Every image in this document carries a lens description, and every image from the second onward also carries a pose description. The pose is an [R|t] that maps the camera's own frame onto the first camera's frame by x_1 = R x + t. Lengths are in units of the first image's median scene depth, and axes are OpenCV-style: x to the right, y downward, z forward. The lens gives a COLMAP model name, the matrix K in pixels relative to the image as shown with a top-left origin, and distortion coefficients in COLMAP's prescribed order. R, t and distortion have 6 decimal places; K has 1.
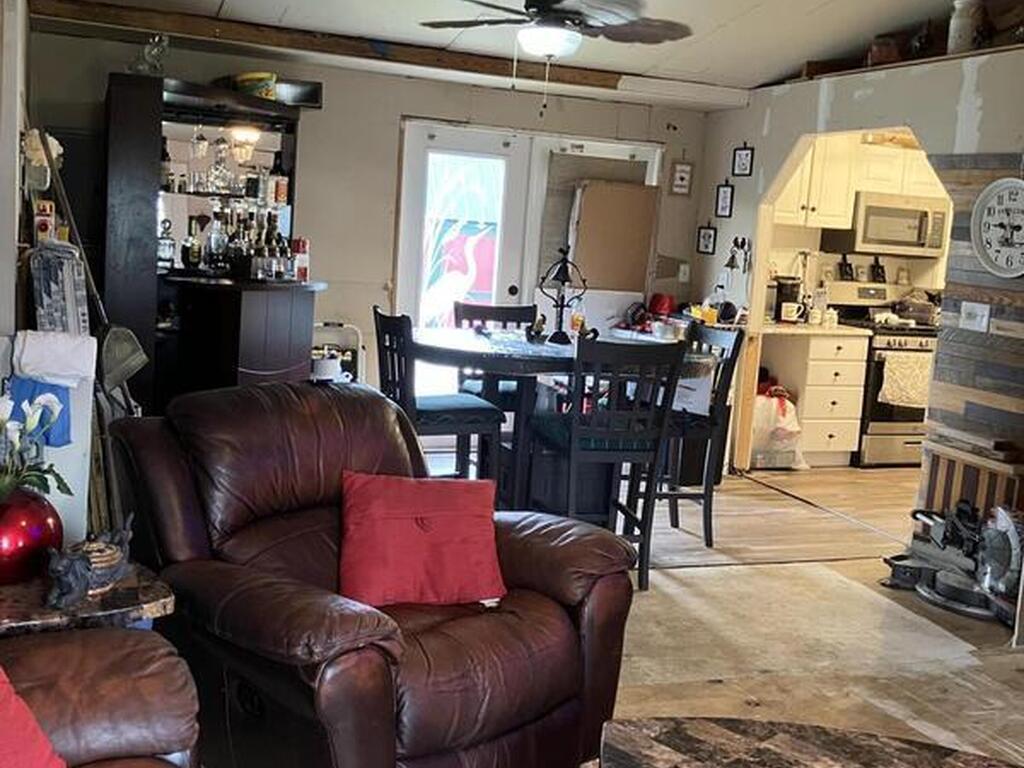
lens RADIAL K [[1162.7, 0, 512.0], [0, 1162.7, 384.0], [0, 0, 1]] dist [0.023013, -0.367967]
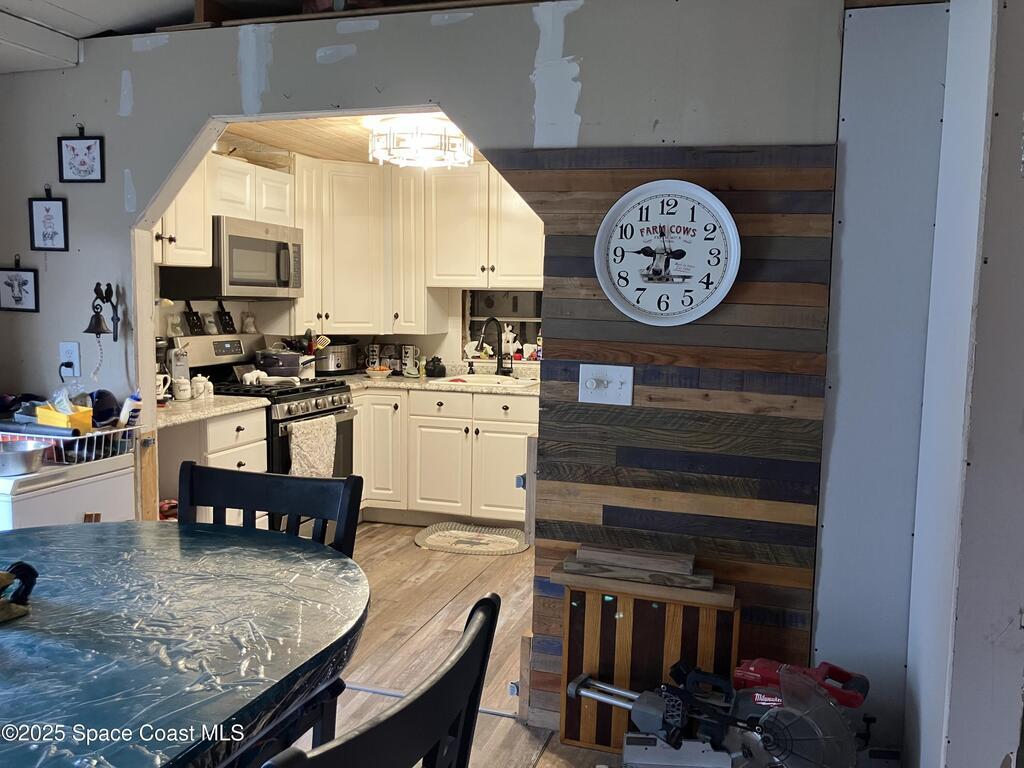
lens RADIAL K [[842.6, 0, 512.0], [0, 842.6, 384.0], [0, 0, 1]] dist [0.027746, -0.010310]
pose [[0.624888, -0.125532, 0.770556, -0.018919], [0.122985, 0.990493, 0.061627, -0.073520], [-0.770967, 0.056257, 0.634386, 0.547466]]
